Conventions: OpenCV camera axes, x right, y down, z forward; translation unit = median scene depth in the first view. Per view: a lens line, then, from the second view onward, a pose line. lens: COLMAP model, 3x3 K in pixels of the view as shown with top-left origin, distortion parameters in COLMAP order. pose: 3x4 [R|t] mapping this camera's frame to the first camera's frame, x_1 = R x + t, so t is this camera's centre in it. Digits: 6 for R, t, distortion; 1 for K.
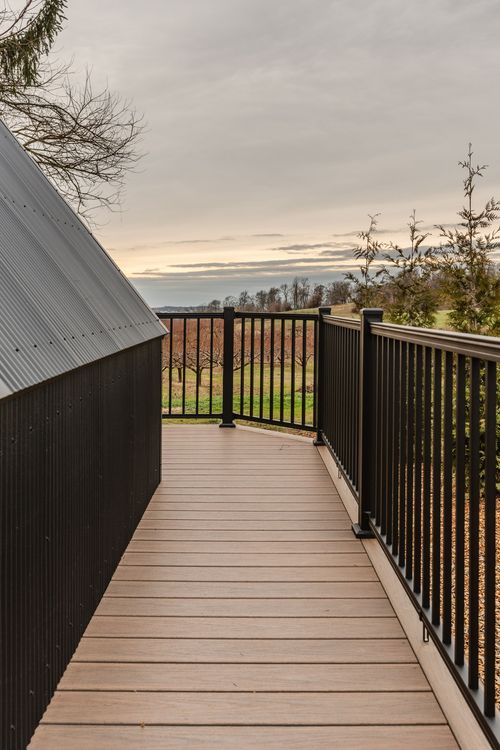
lens RADIAL K [[580.1, 0, 249.3], [0, 580.1, 342.8], [0, 0, 1]] dist [0.003636, 0.000640]
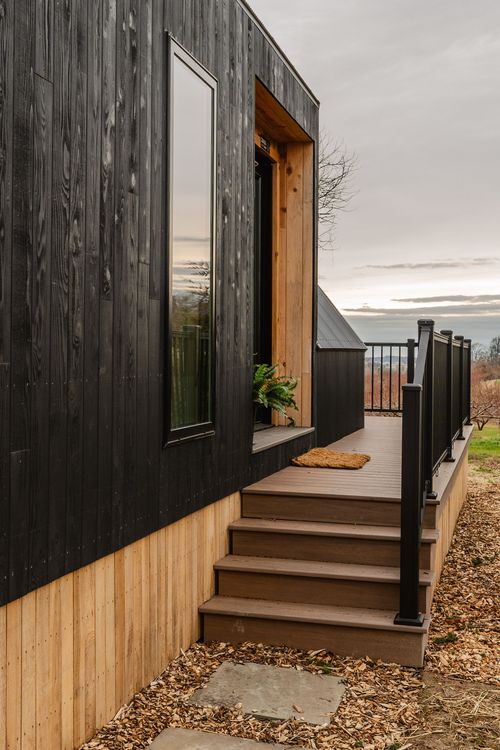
lens RADIAL K [[959.5, 0, 250.0], [0, 959.5, 375.0], [0, 0, 1]] dist [0.000856, -0.002480]
pose [[0.953794, -0.003741, -0.300439, 0.301265], [0.014180, 0.999369, 0.032574, -0.054726], [0.300128, -0.035329, 0.953245, -1.427818]]
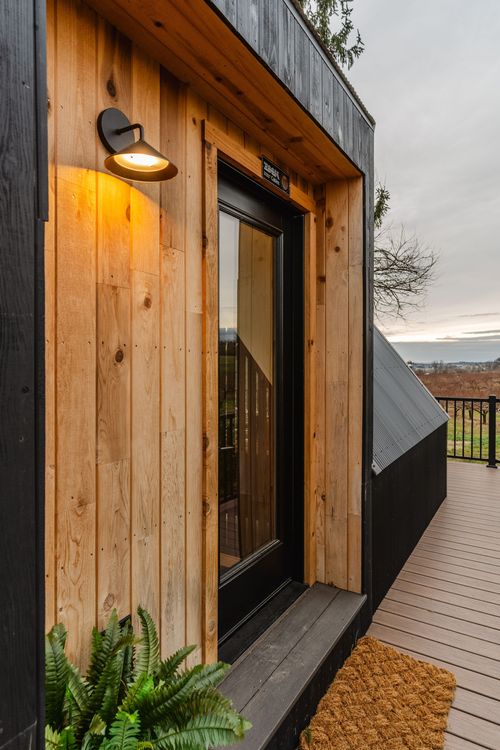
lens RADIAL K [[455.2, 0, 247.7], [0, 455.2, 364.4], [0, 0, 1]] dist [-0.007828, -0.000908]
pose [[0.824520, -0.008840, -0.565763, 0.121398], [0.017888, 0.999785, 0.010448, -0.173109], [0.565549, -0.018735, 0.824502, -0.456900]]
